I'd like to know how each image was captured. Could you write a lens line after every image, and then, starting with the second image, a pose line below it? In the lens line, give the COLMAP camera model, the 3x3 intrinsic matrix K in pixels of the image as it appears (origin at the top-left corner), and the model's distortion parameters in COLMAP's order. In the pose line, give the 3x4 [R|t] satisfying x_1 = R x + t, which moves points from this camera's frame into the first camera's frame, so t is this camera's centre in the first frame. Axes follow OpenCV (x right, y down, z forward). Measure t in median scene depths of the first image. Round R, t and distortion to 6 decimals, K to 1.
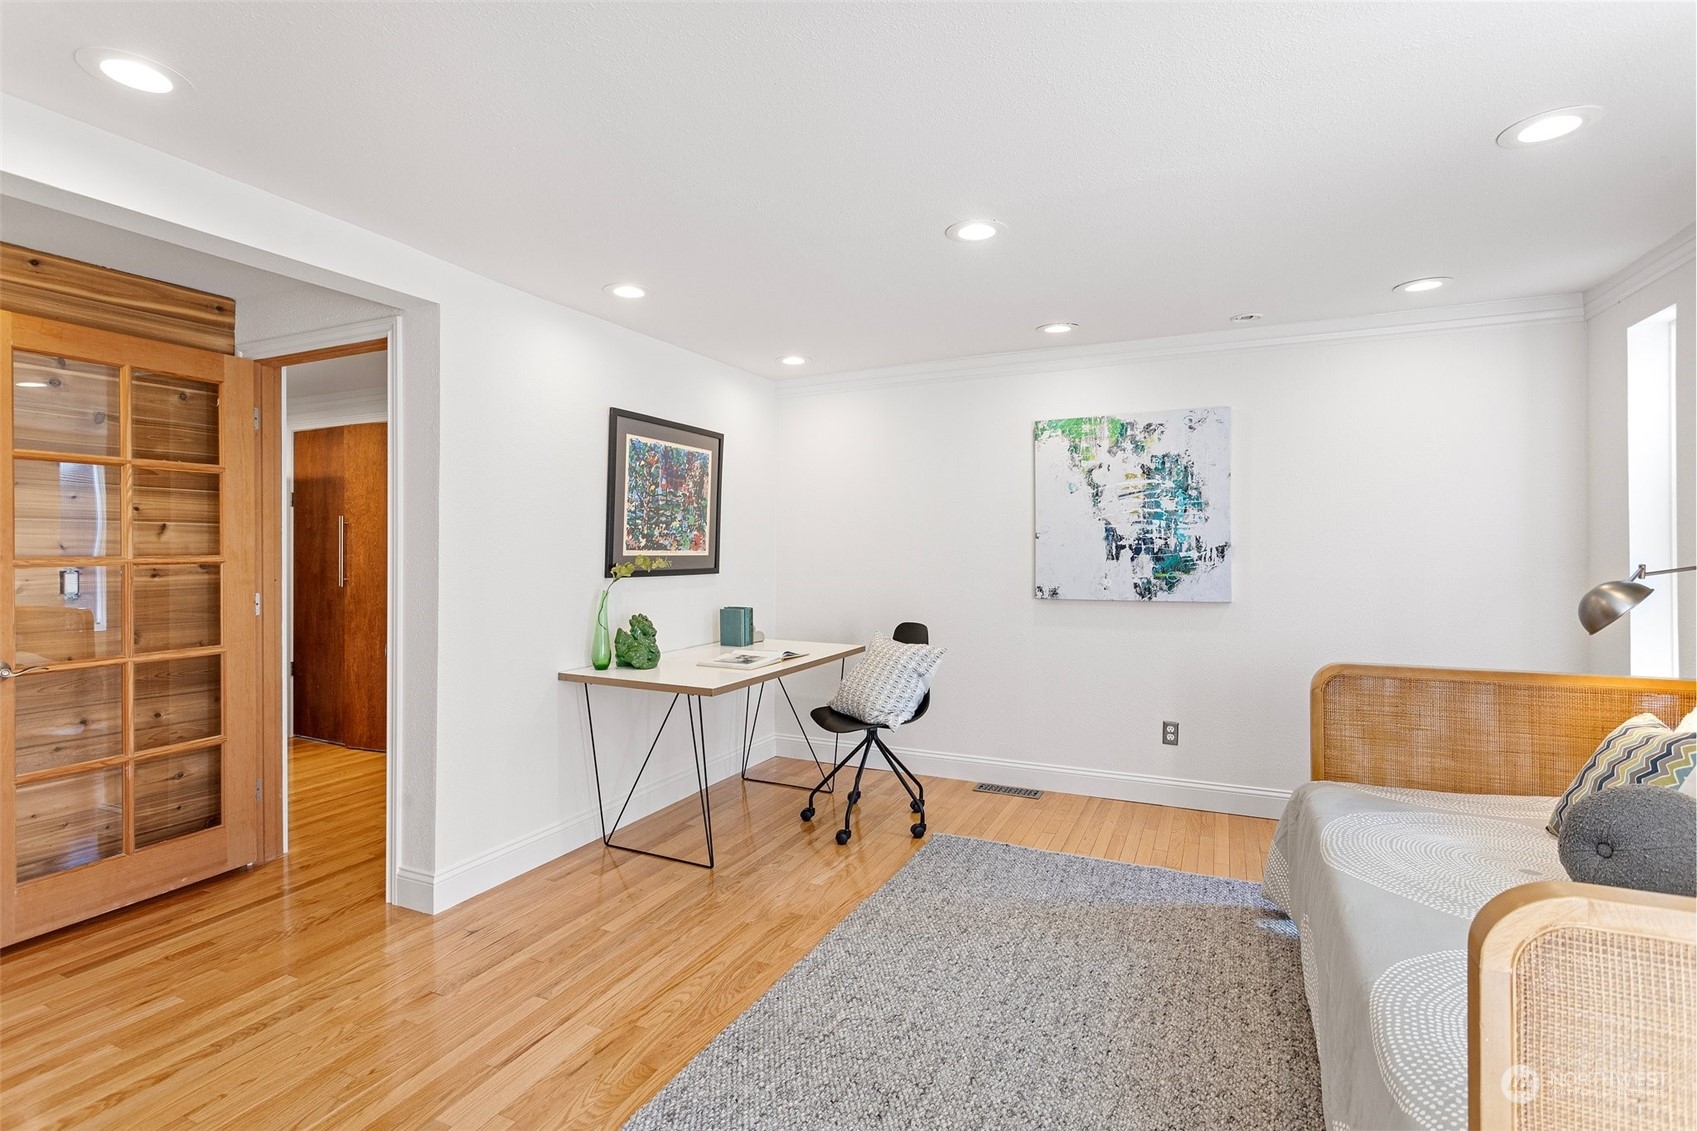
lens RADIAL K [[815.3, 0, 835.9], [0, 815.3, 555.5], [0, 0, 1]] dist [-0.001446, 0.000578]
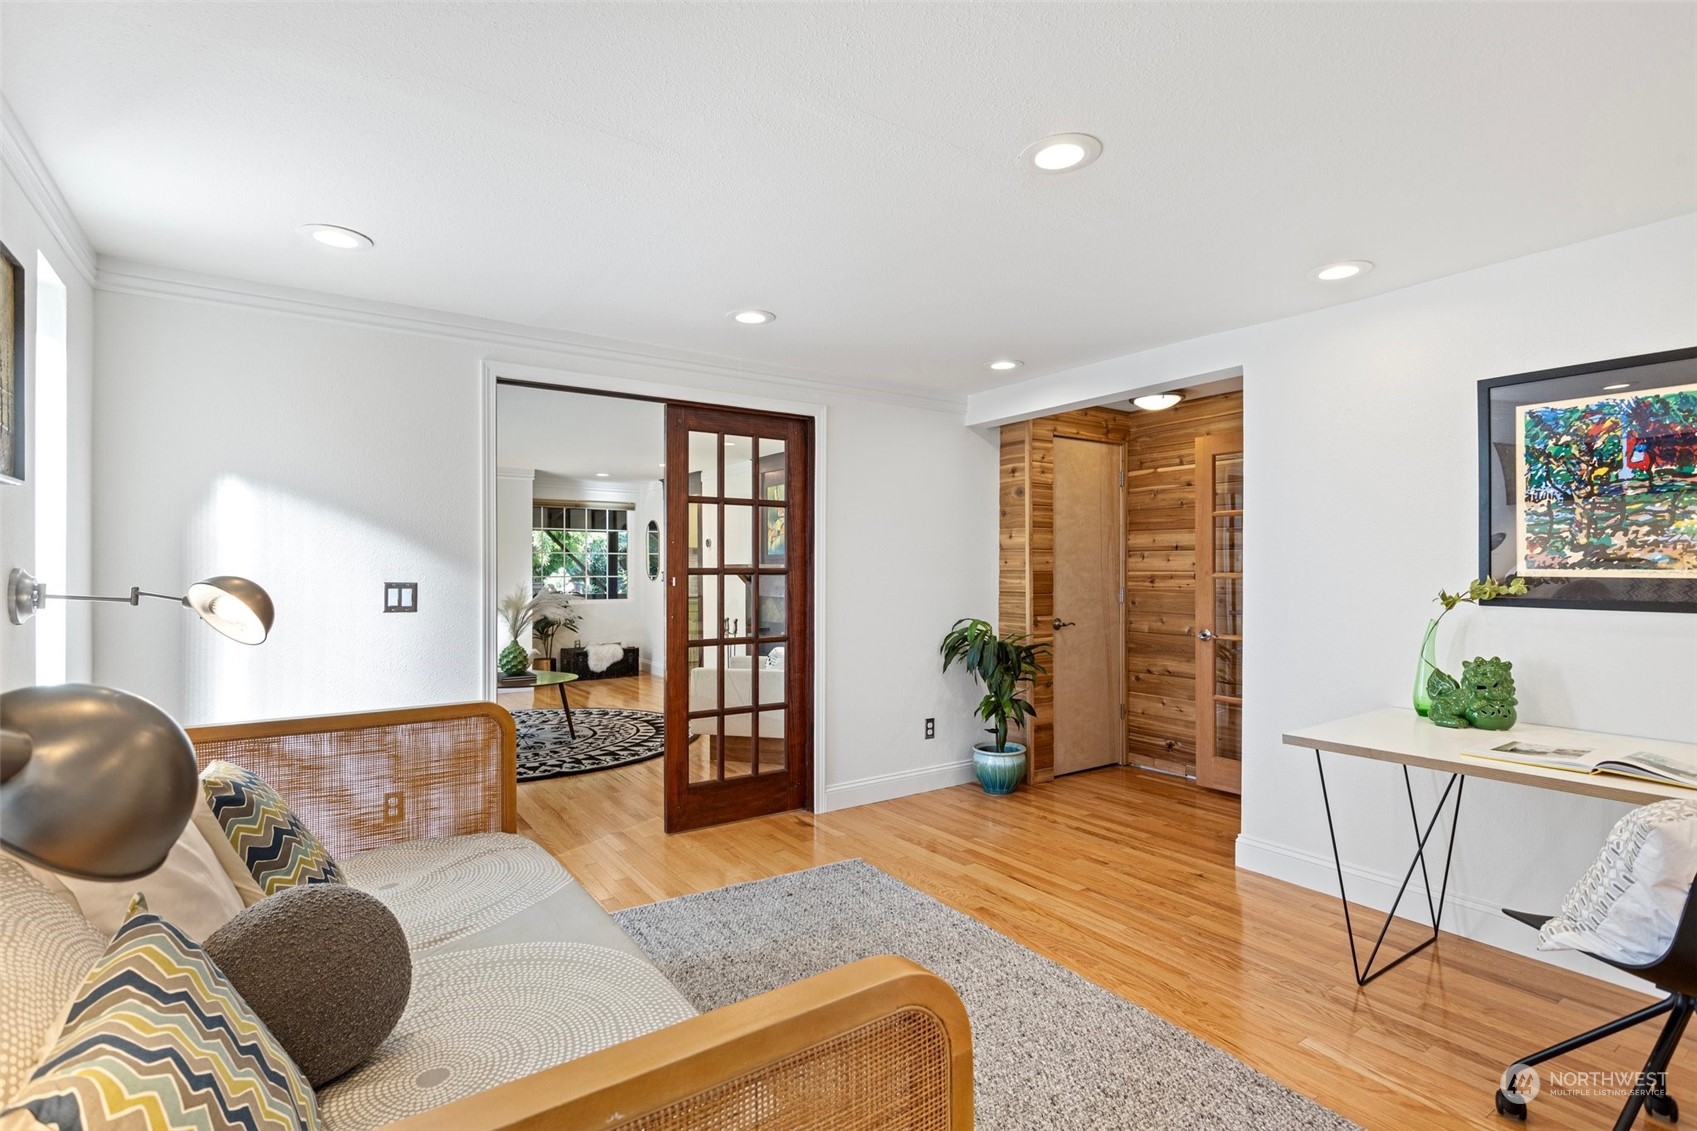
lens RADIAL K [[815.3, 0, 836.1], [0, 815.3, 571.5], [0, 0, 1]] dist [-0.001446, 0.000578]
pose [[-0.511787, 0.010703, -0.859046, 0.659308], [0.000012, 0.999922, 0.012451, -0.013060], [0.859113, 0.006362, -0.511747, 0.843680]]
